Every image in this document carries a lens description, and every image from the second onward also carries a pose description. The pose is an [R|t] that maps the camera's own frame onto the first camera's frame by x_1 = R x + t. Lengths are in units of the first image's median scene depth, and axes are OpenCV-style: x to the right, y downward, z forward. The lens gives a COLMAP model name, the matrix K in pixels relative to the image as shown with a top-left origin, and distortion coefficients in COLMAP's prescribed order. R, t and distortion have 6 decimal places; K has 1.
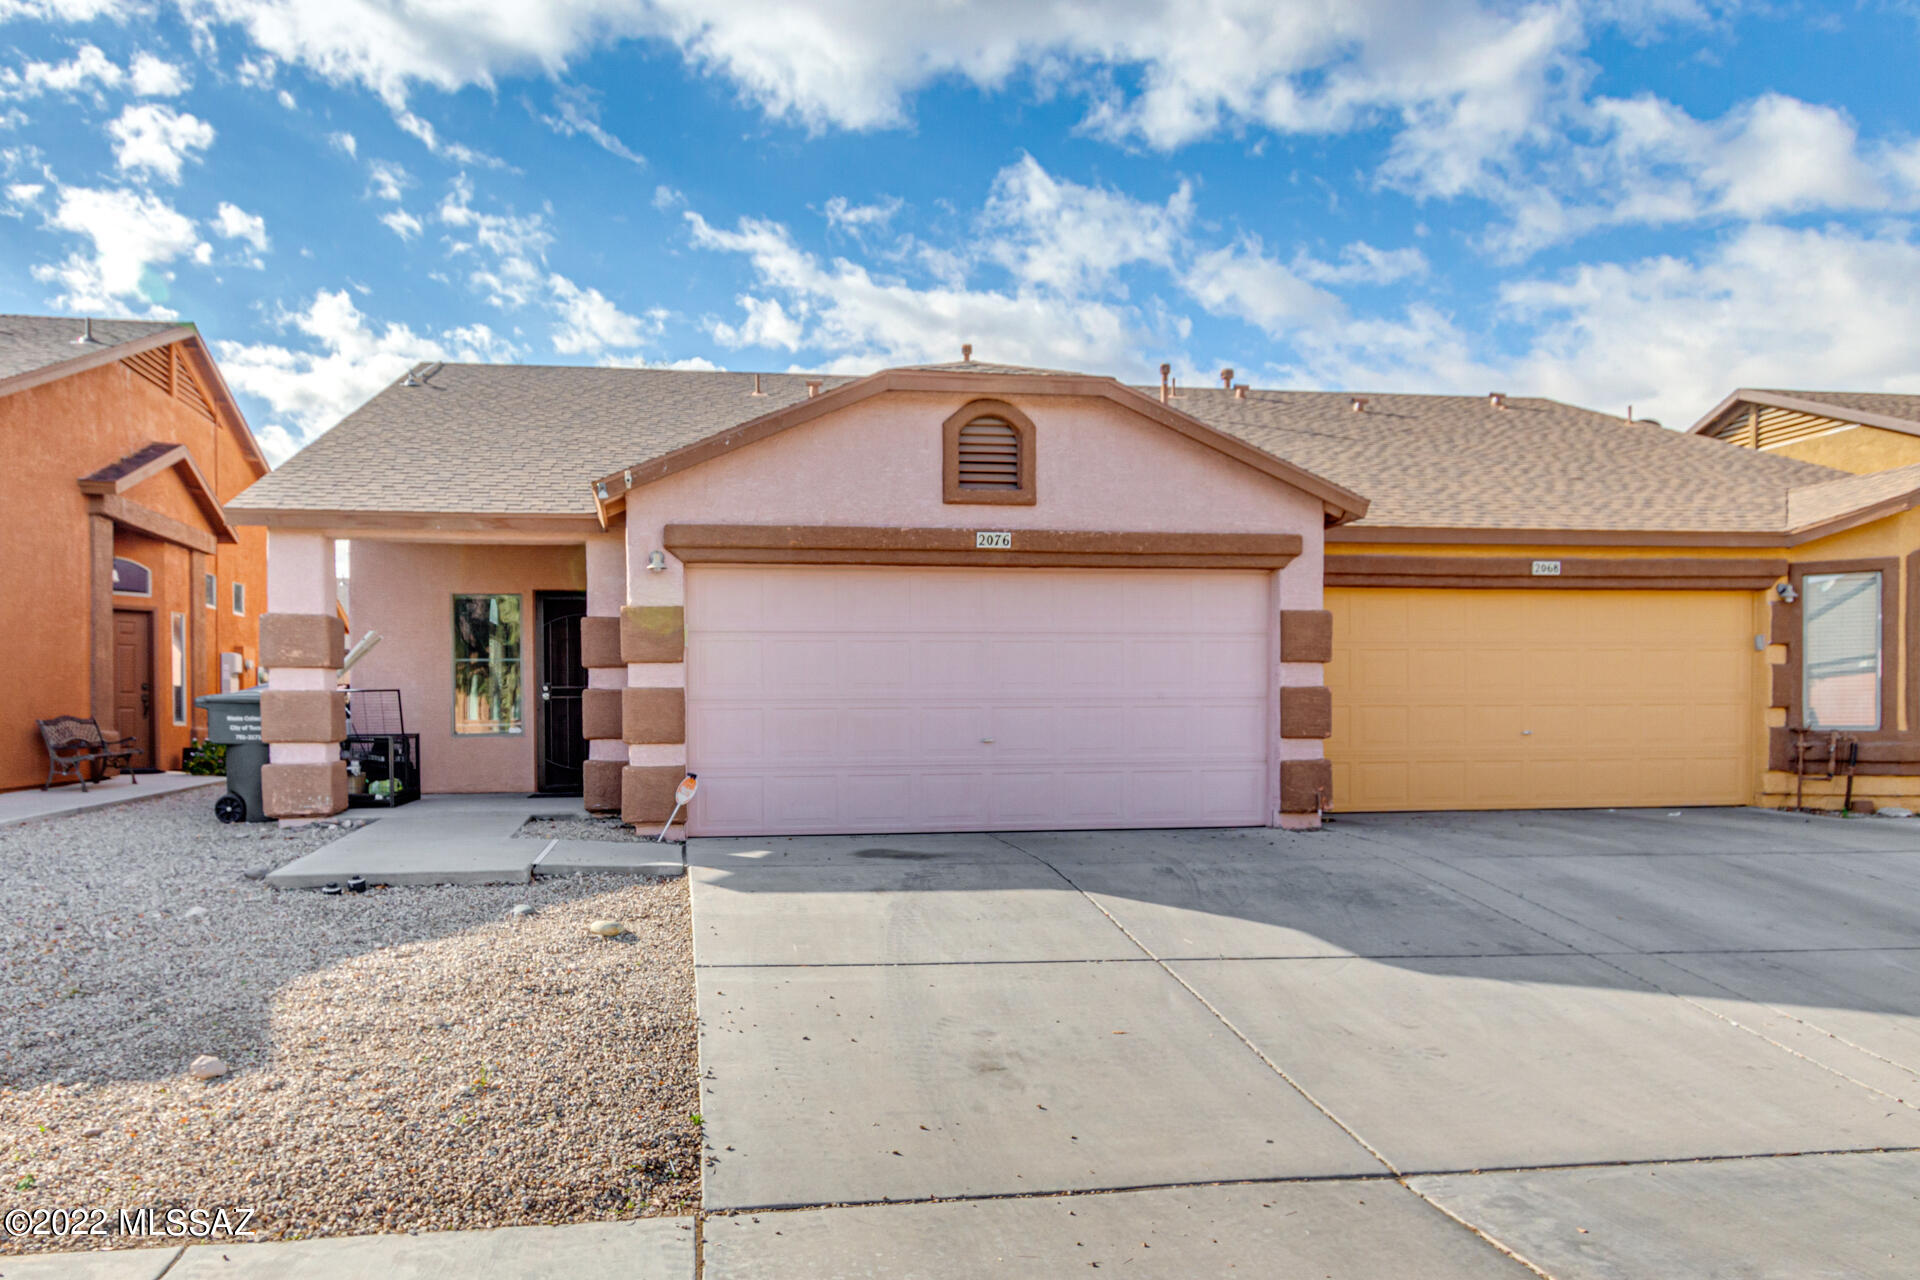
lens RADIAL K [[1166.8, 0, 853.6], [0, 1166.8, 712.1], [0, 0, 1]] dist [0.002431, -0.005436]
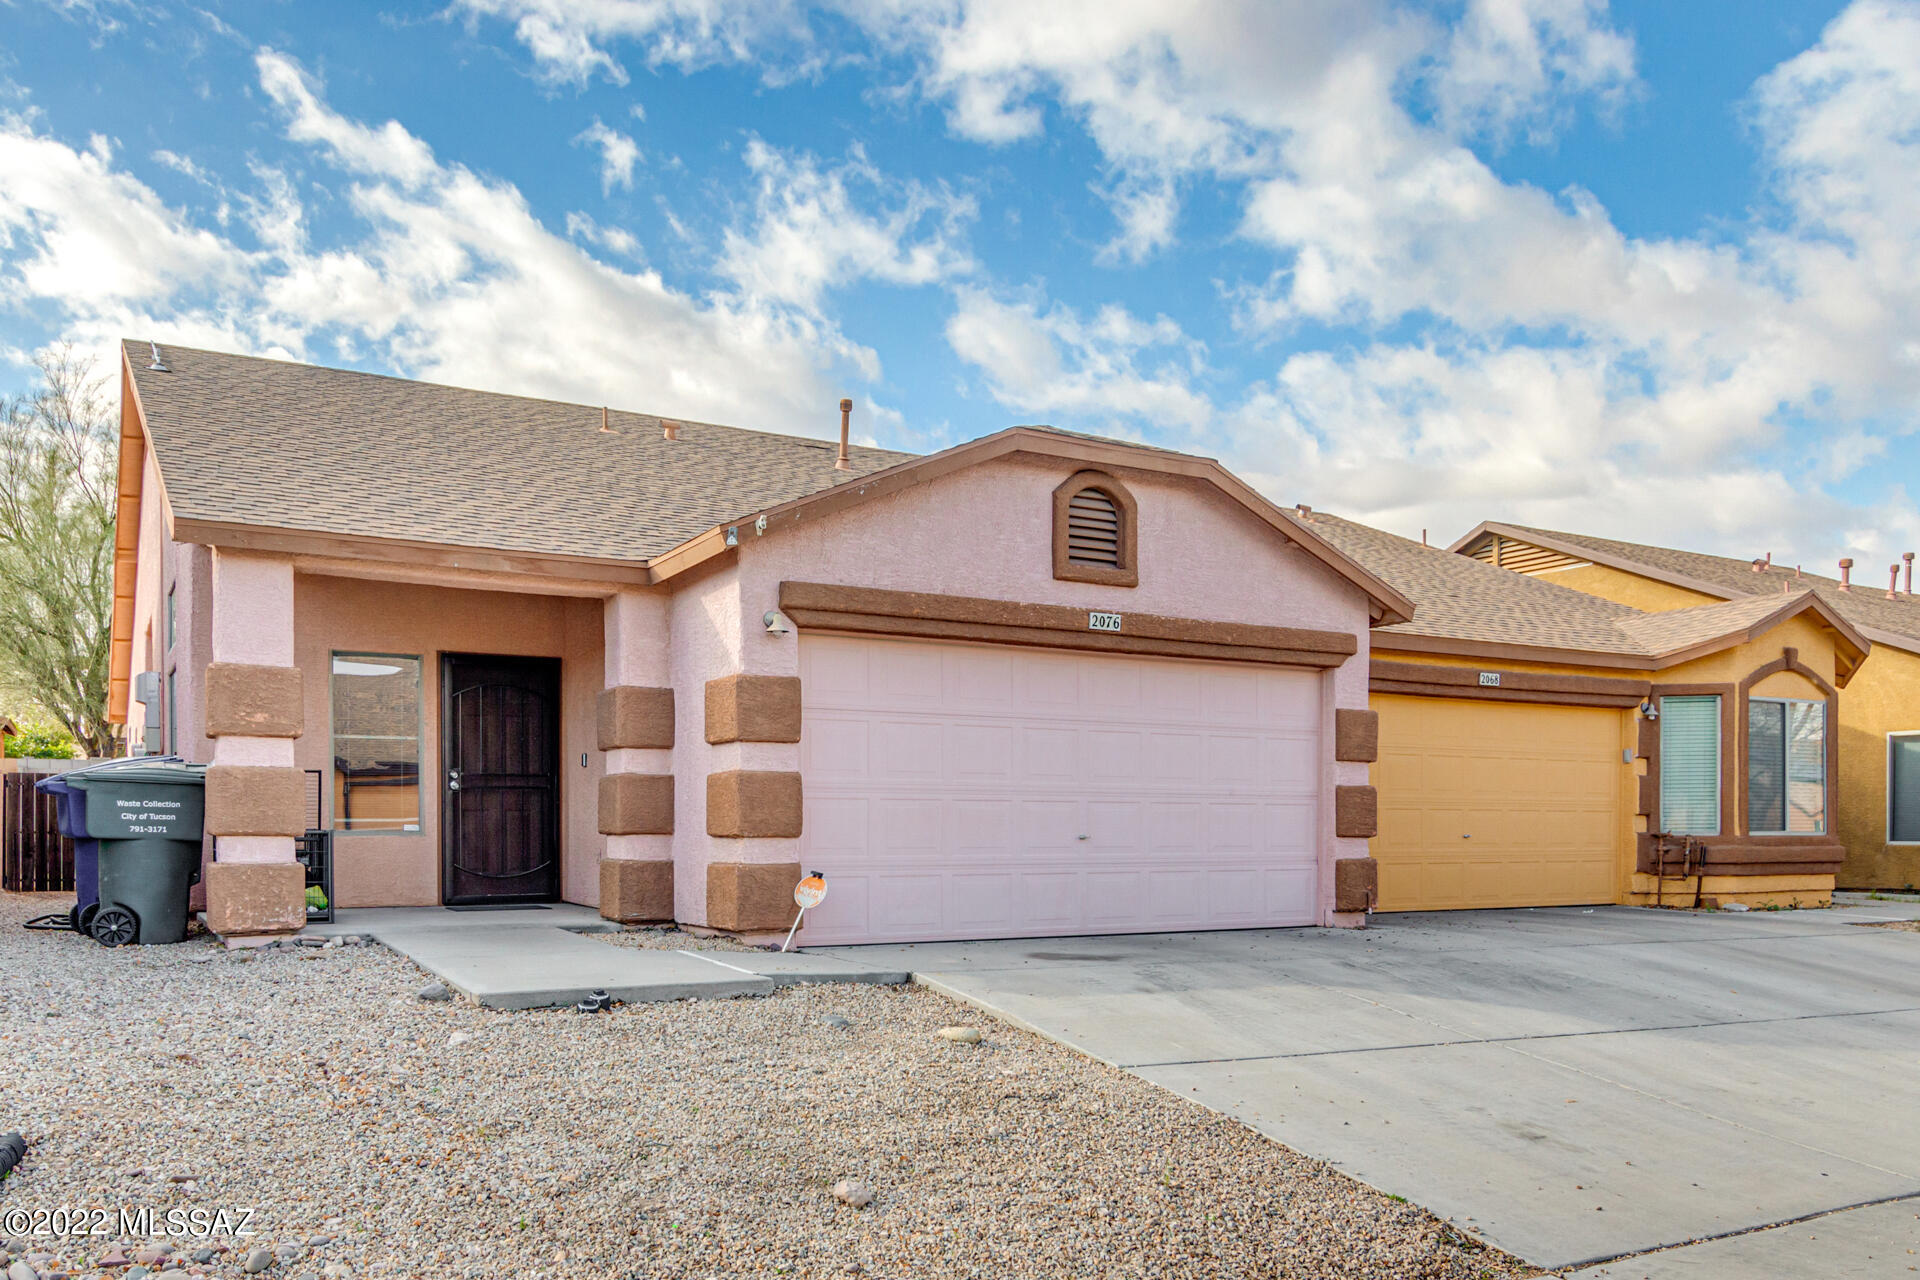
lens RADIAL K [[1353.7, 0, 861.3], [0, 1353.7, 850.7], [0, 0, 1]] dist [0.012955, -0.010023]
pose [[0.942725, 0.002784, 0.333558, -0.407019], [-0.008323, 0.999850, 0.015176, 0.019755], [-0.333466, -0.017083, 0.942607, 0.037416]]
